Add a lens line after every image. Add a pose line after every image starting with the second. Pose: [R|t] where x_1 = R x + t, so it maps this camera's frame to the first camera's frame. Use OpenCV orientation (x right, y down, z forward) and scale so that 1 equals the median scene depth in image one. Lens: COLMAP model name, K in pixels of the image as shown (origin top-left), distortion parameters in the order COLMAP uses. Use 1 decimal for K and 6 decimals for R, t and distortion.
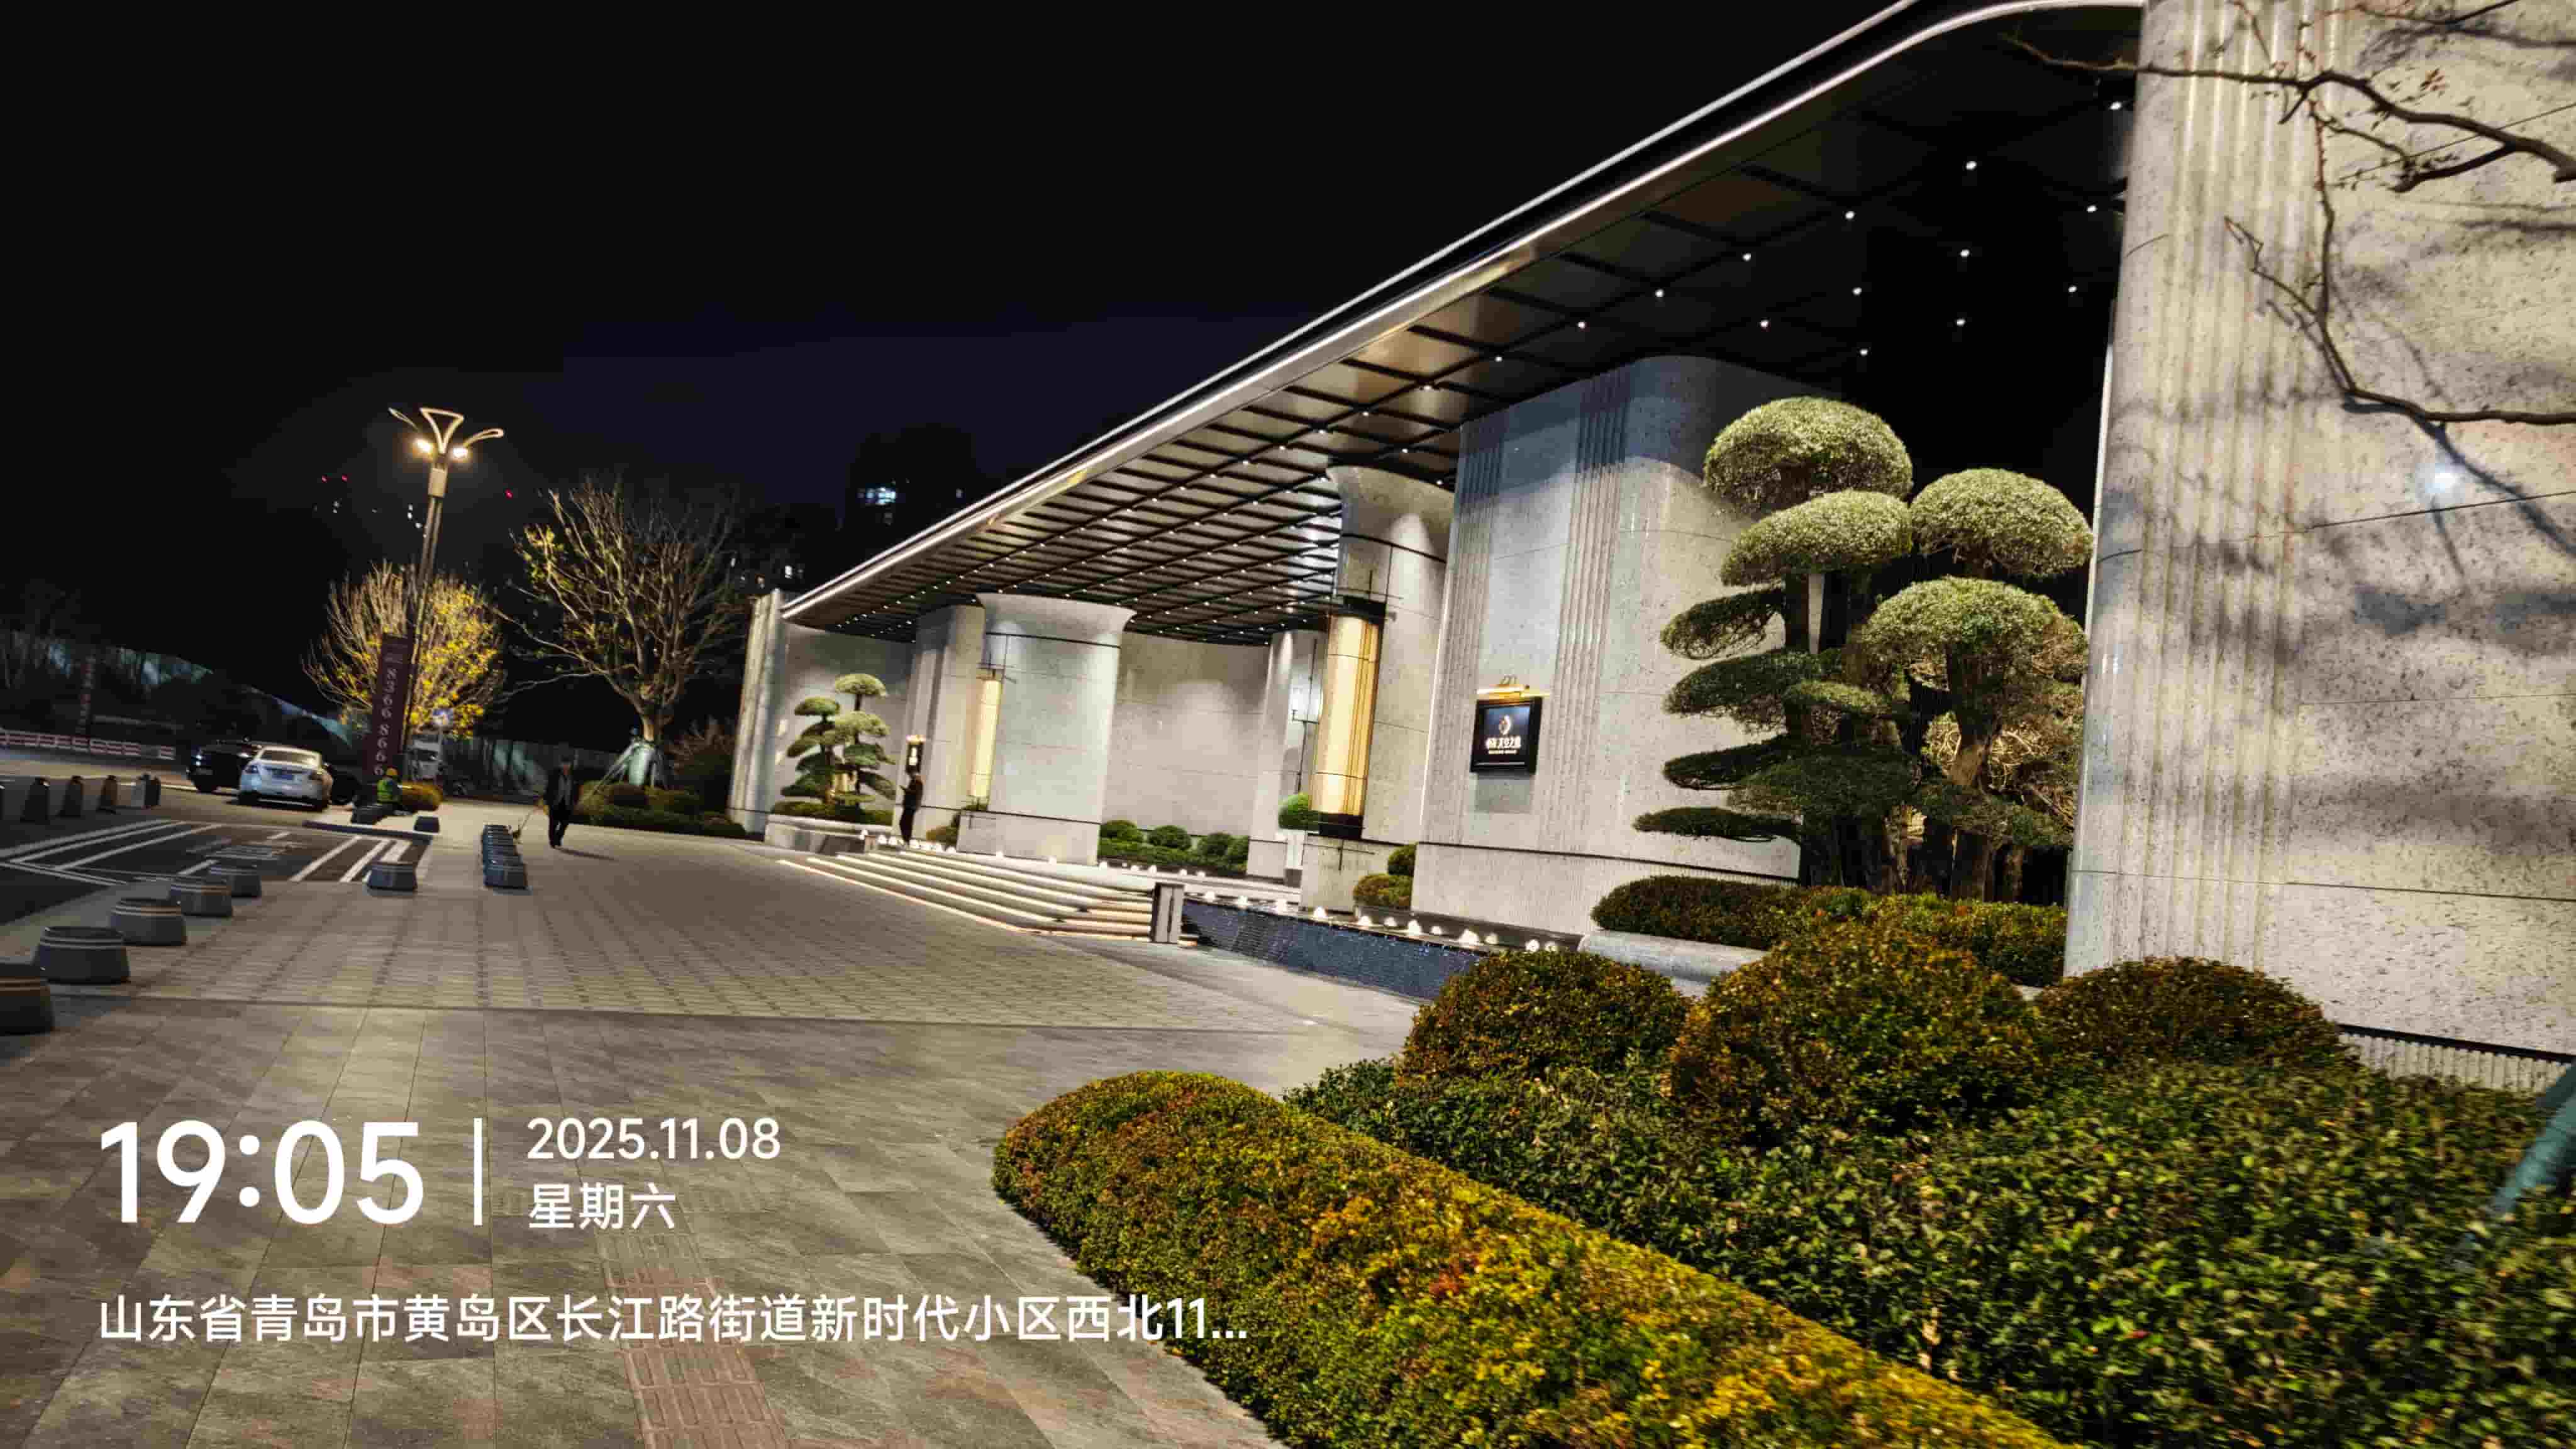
lens RADIAL K [[1692.5, 0, 1288.0], [0, 1692.5, 724.5], [0, 0, 1]] dist [0.034451, -0.040574]
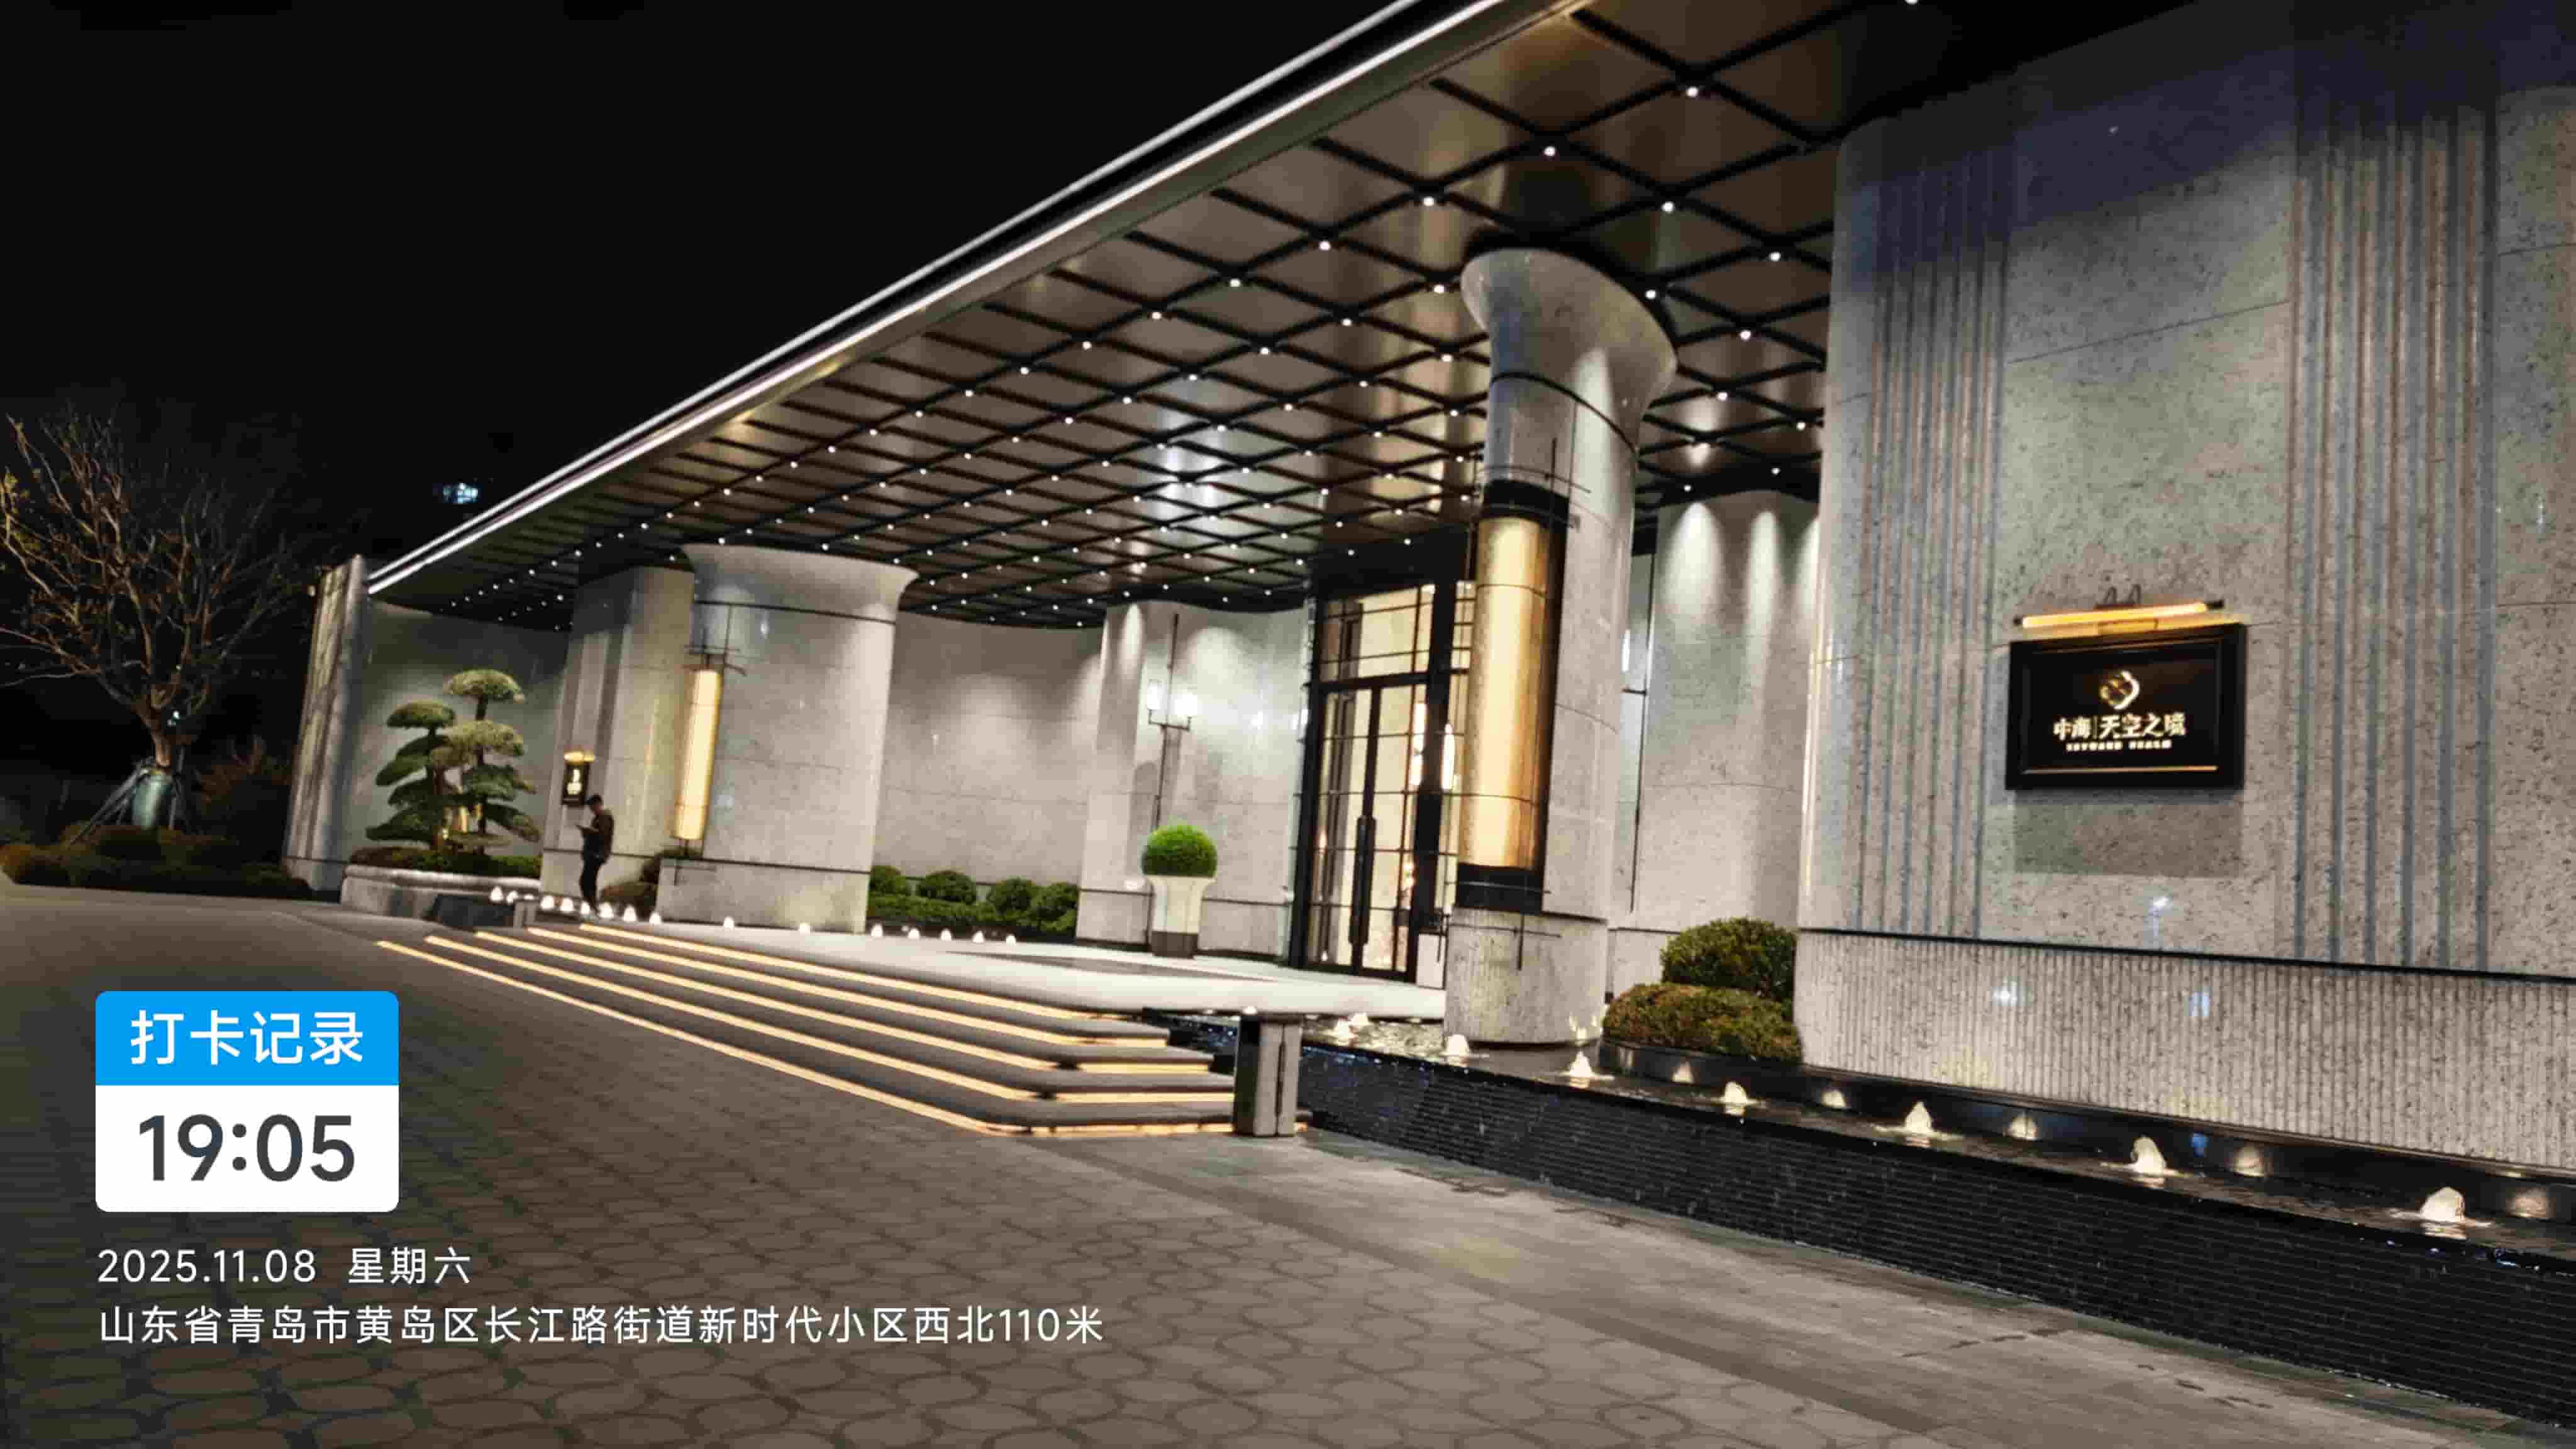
lens RADIAL K [[1745.9, 0, 1288.0], [0, 1745.9, 724.5], [0, 0, 1]] dist [0.039325, -0.037486]
pose [[0.979037, -0.006480, 0.203577, -0.082326], [0.008755, 0.999909, -0.010276, 0.005361], [-0.203492, 0.011842, 0.979005, 0.229987]]
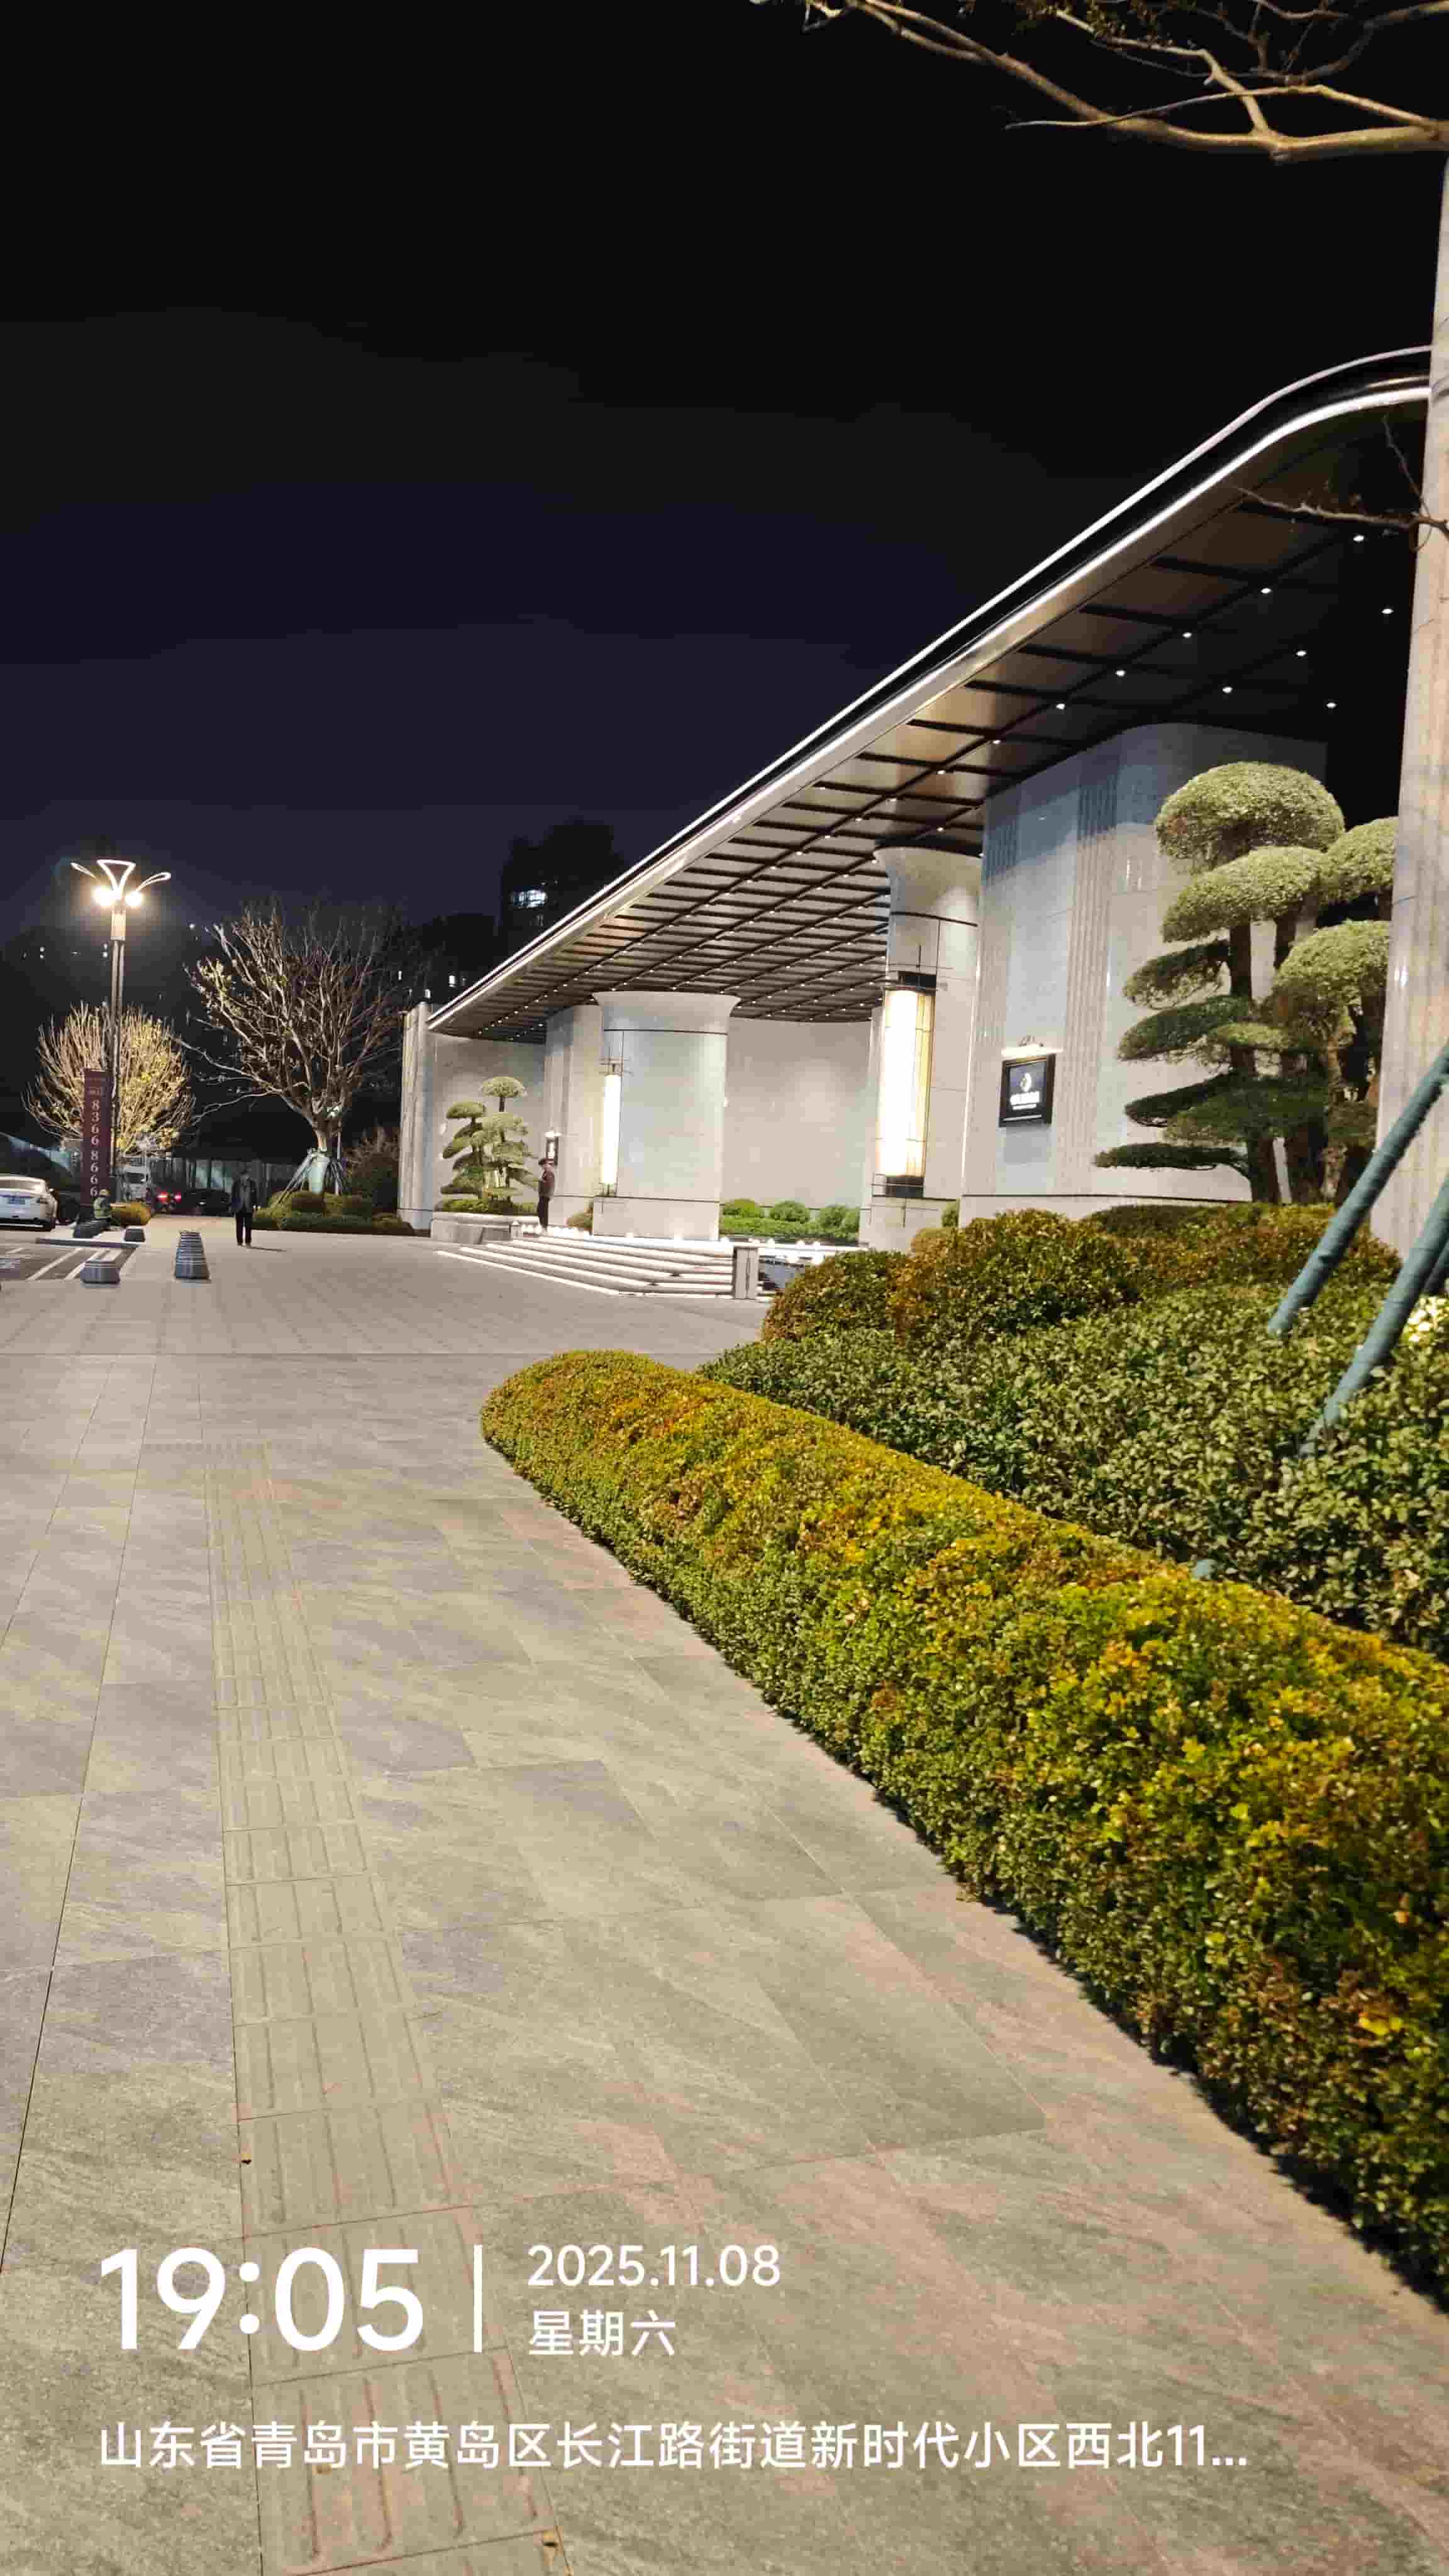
lens RADIAL K [[1692.5, 0, 678.4], [0, 1692.5, 1284.0], [0, 0, 1]] dist [0.034451, -0.040574]
pose [[0.984691, -0.050119, -0.166950, 0.034108], [0.067276, 0.992836, 0.098745, 0.002623], [0.160804, -0.108465, 0.981008, -0.050818]]
